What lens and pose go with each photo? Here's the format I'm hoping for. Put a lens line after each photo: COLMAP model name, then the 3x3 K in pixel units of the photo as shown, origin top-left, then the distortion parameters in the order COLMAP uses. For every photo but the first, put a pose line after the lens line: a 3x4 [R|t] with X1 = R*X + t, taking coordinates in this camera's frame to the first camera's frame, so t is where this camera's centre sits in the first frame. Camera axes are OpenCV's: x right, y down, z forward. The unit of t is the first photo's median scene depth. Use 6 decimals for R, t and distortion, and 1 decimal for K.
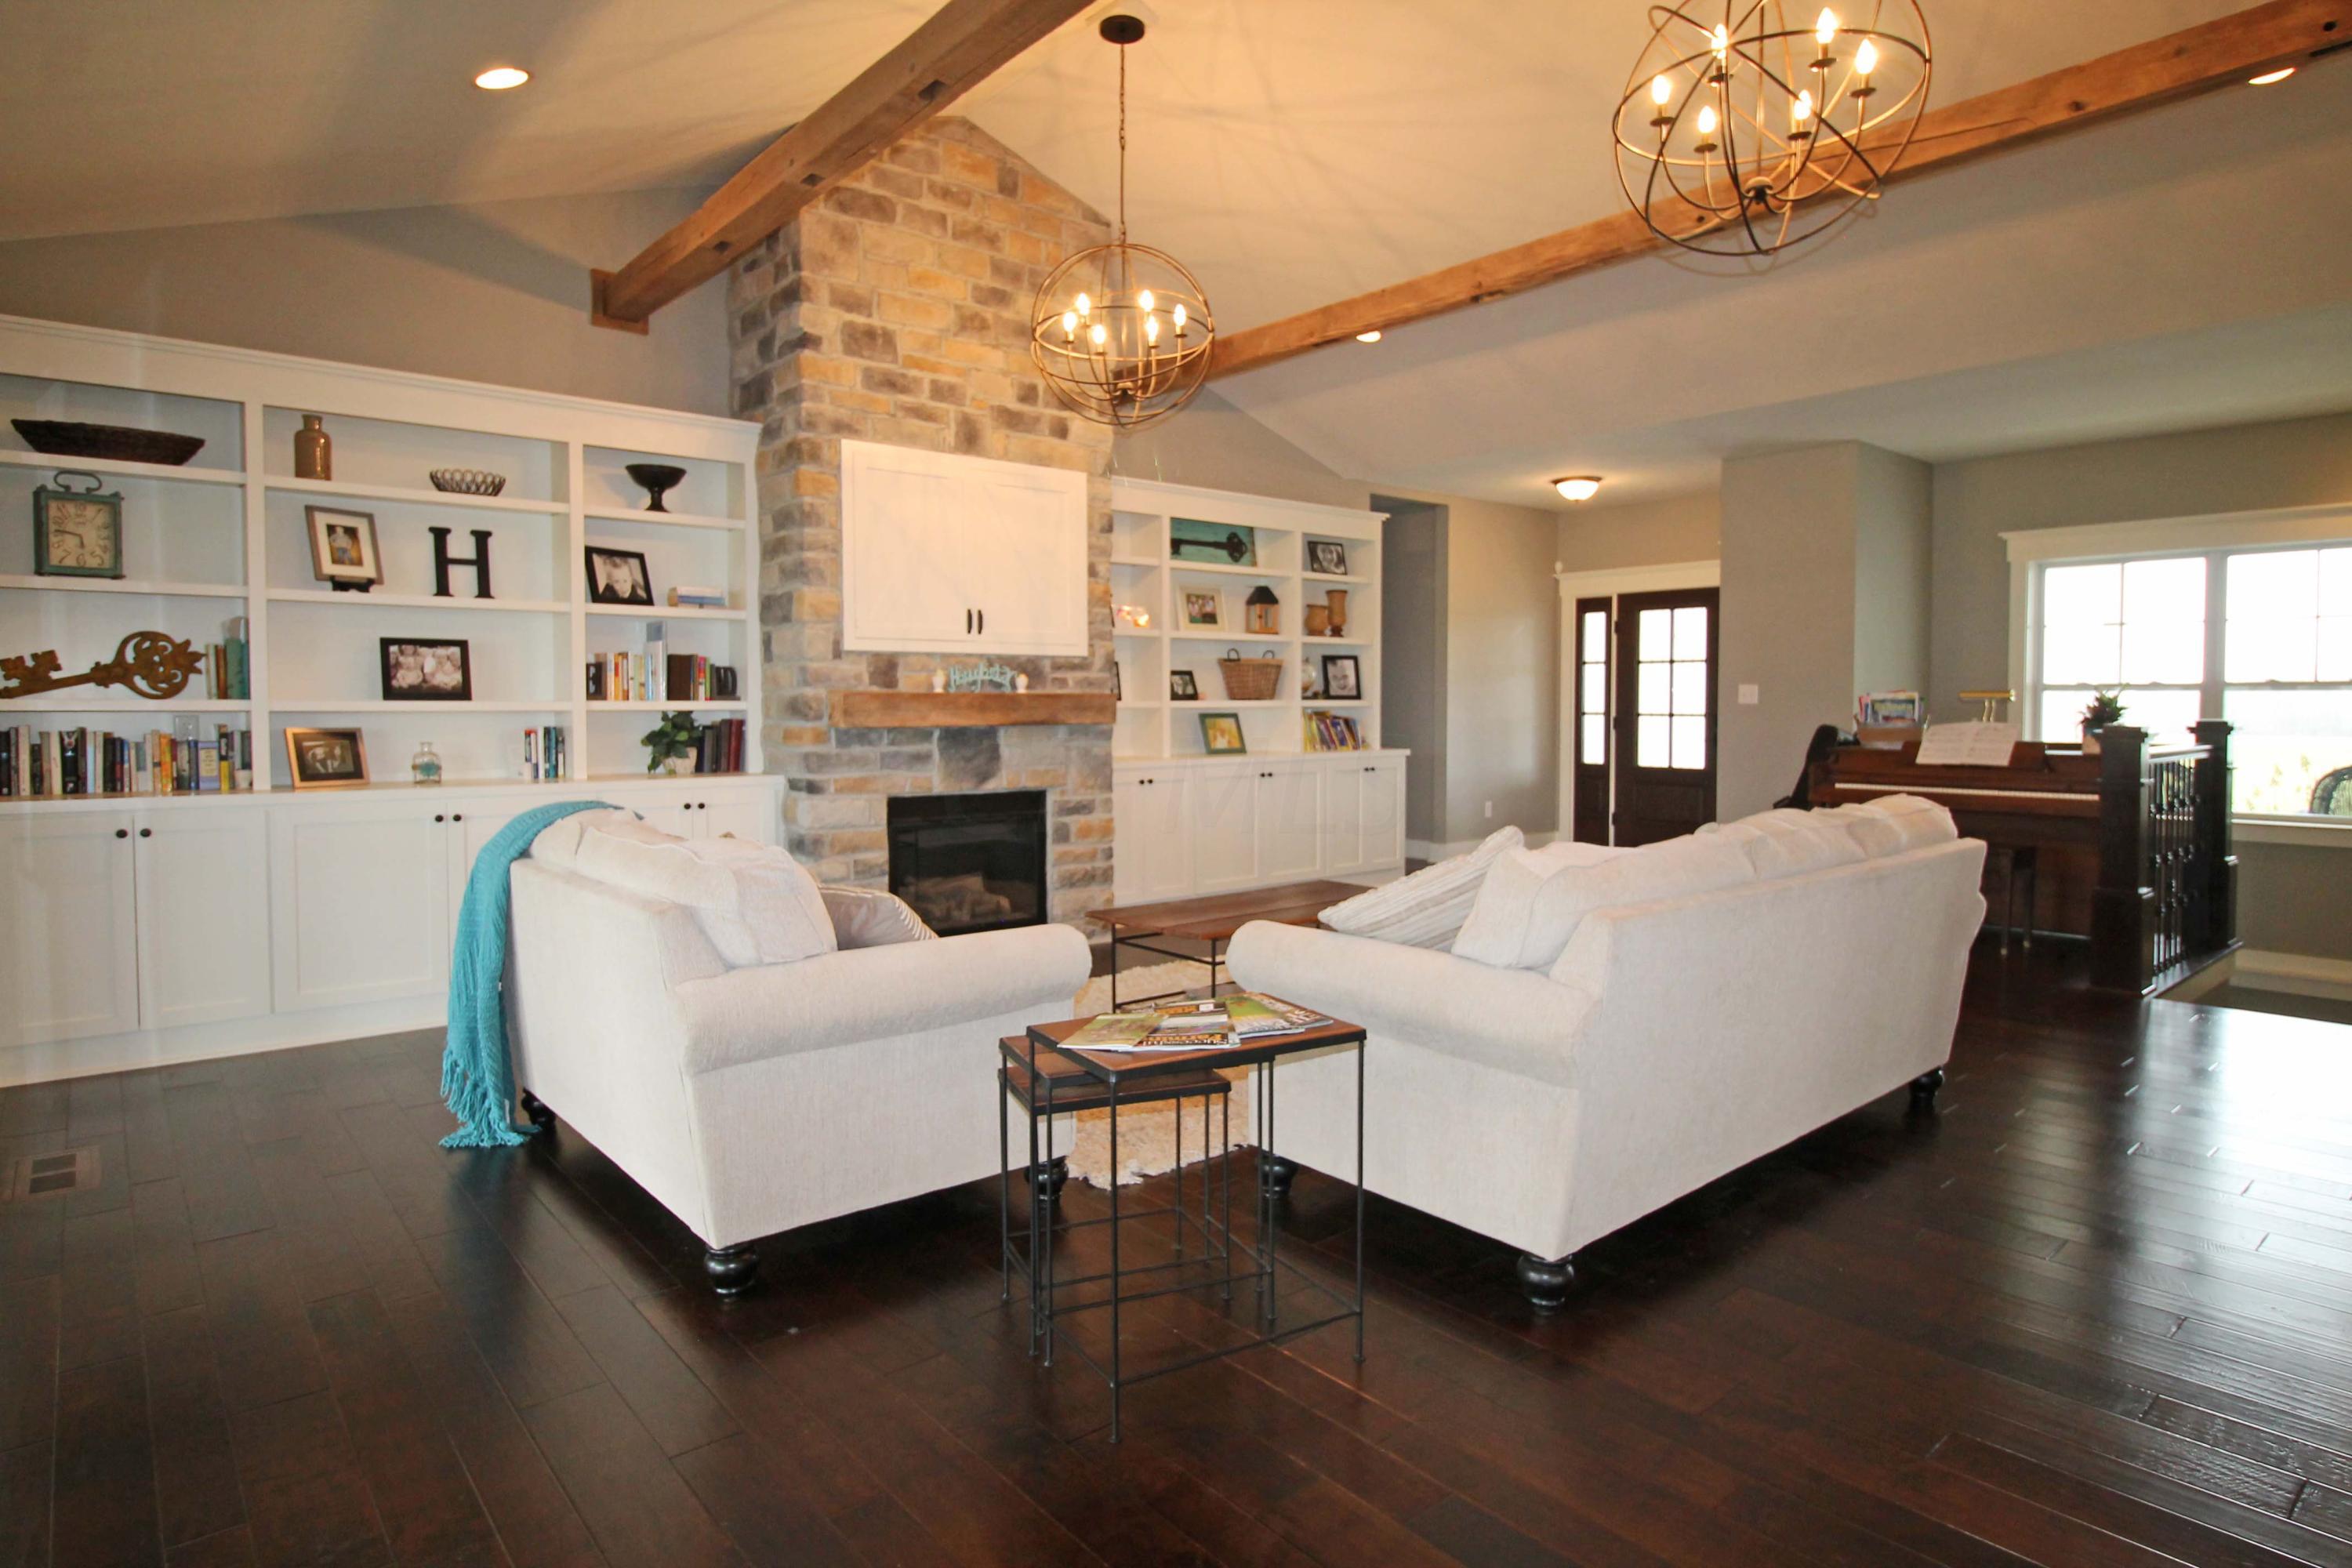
lens RADIAL K [[1274.5, 0, 1176.0], [0, 1274.5, 747.6], [0, 0, 1]] dist [0.005855, -0.013515]
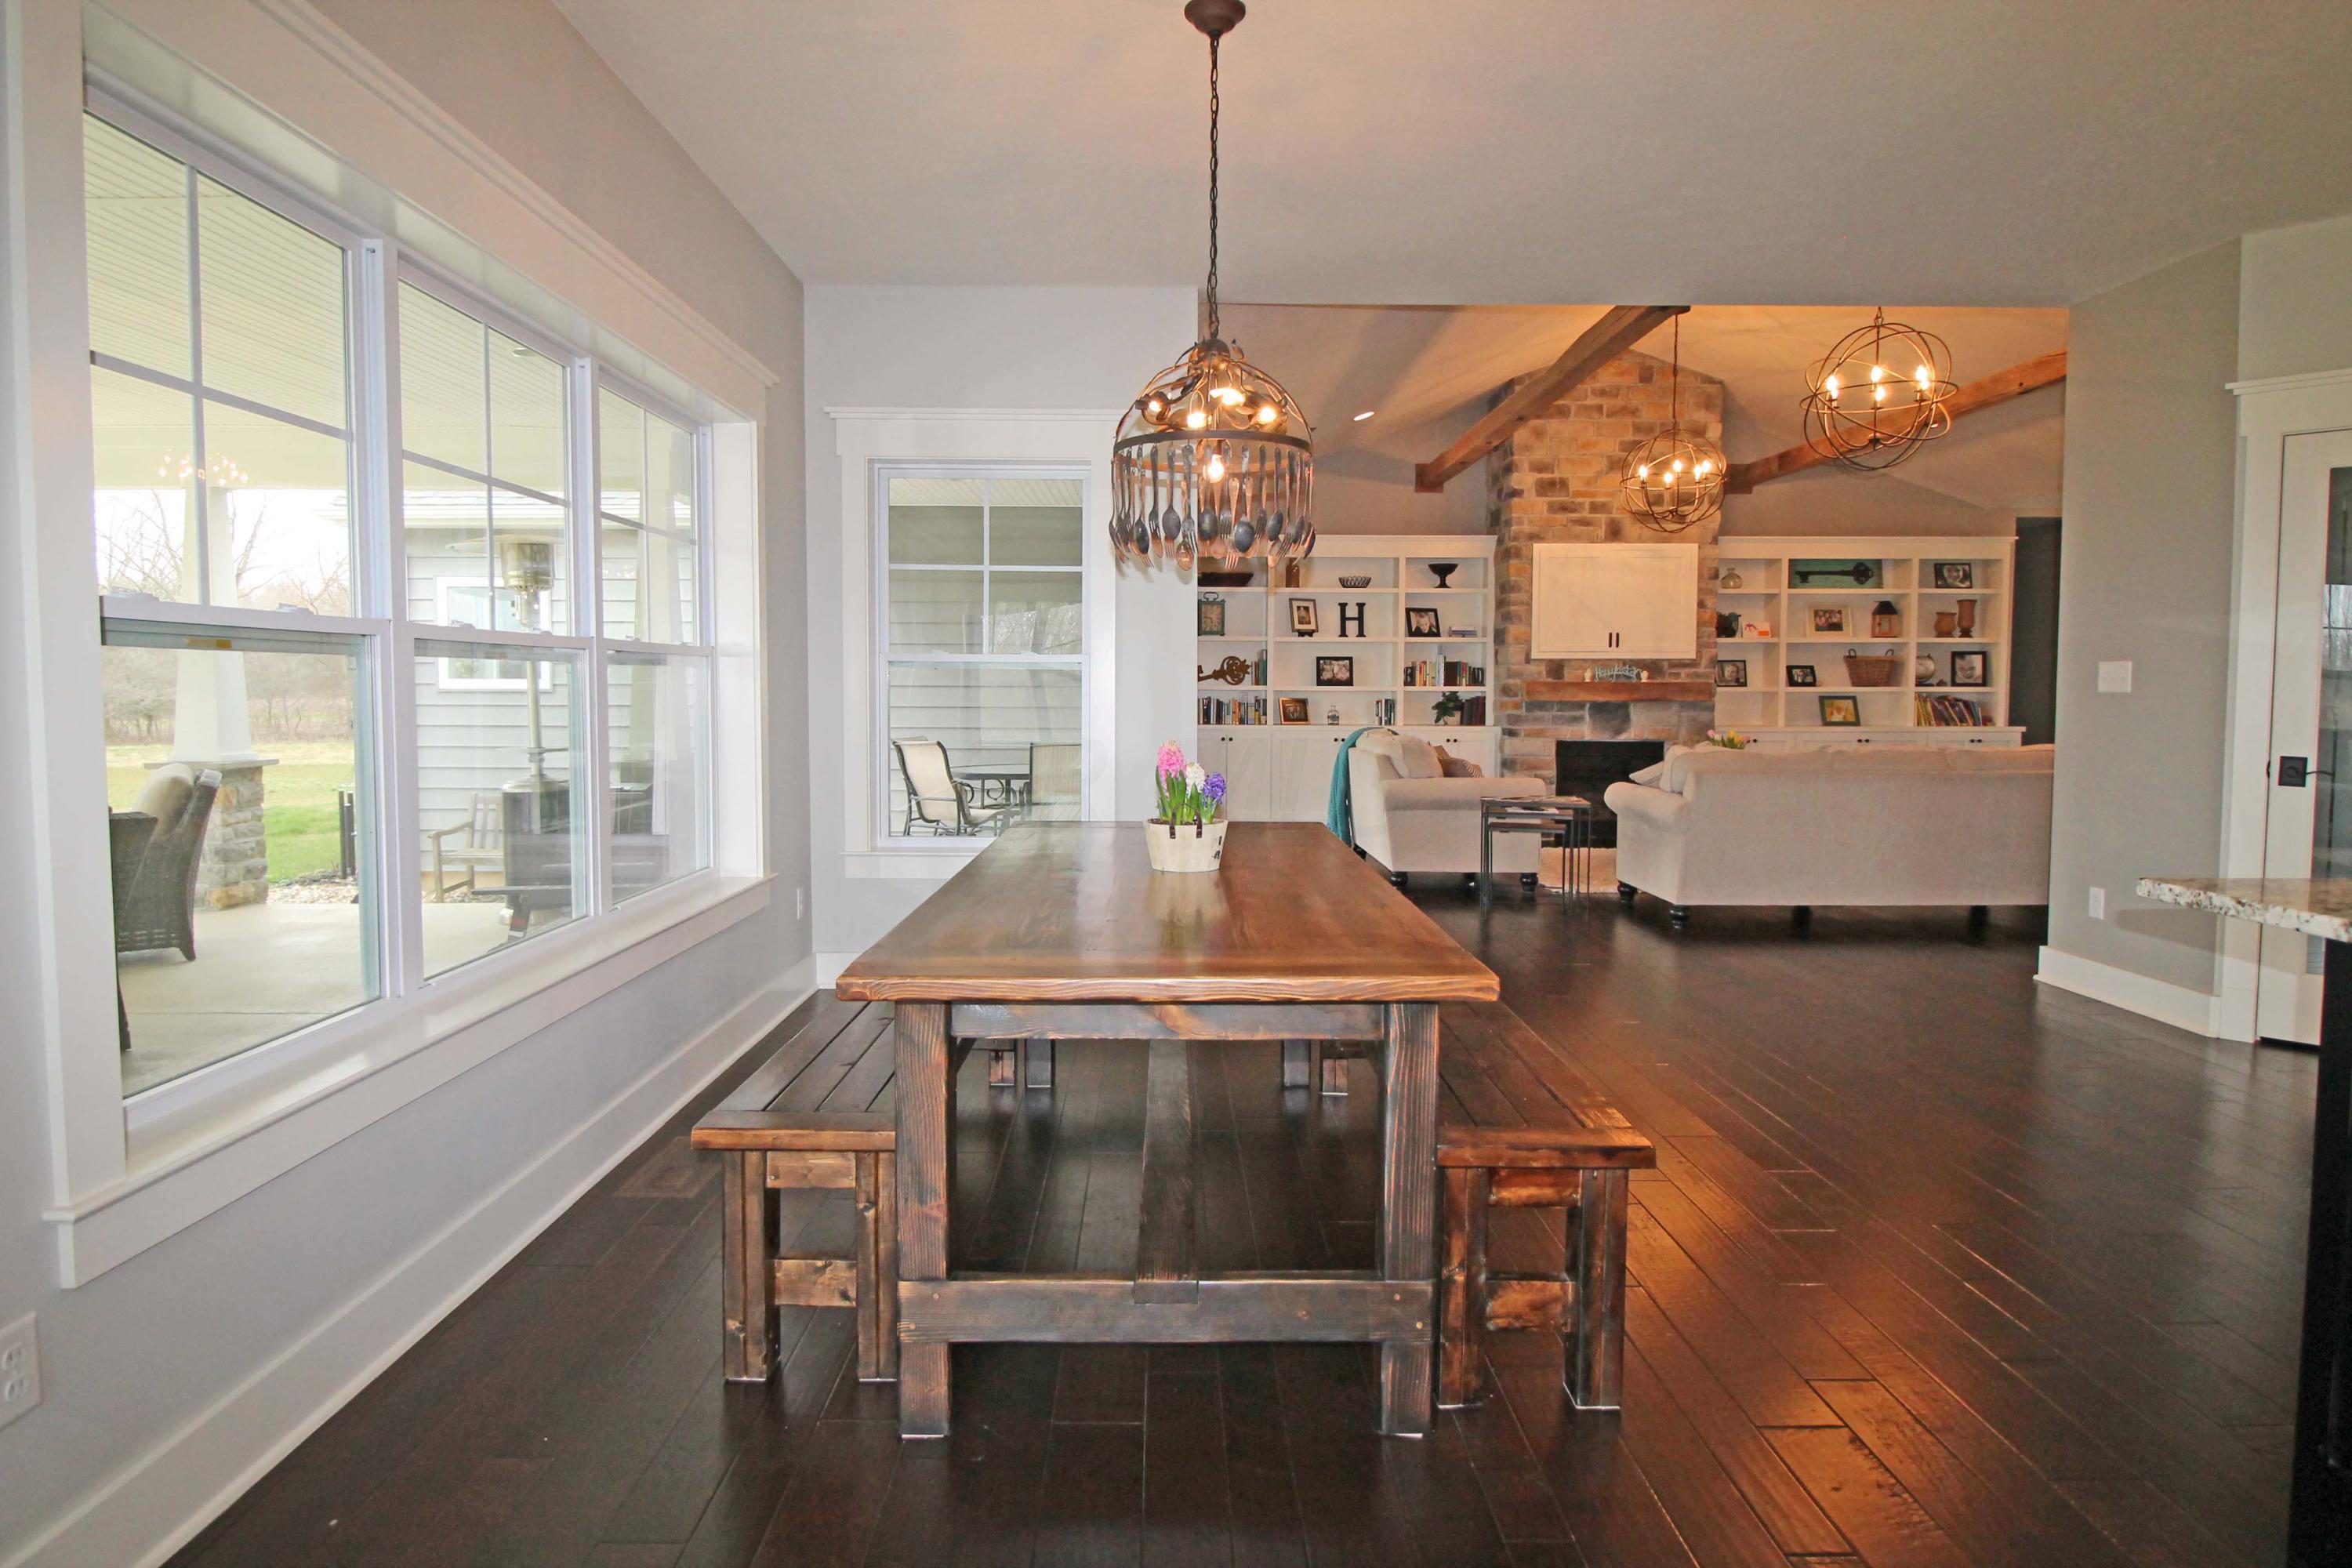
lens RADIAL K [[1274.5, 0, 1163.5], [0, 1274.5, 755.6], [0, 0, 1]] dist [0.005855, -0.013515]
pose [[0.762942, 0.037177, -0.645398, 0.503247], [-0.025850, 0.999301, 0.027004, 0.025845], [0.645950, -0.003919, 0.763369, -0.711781]]
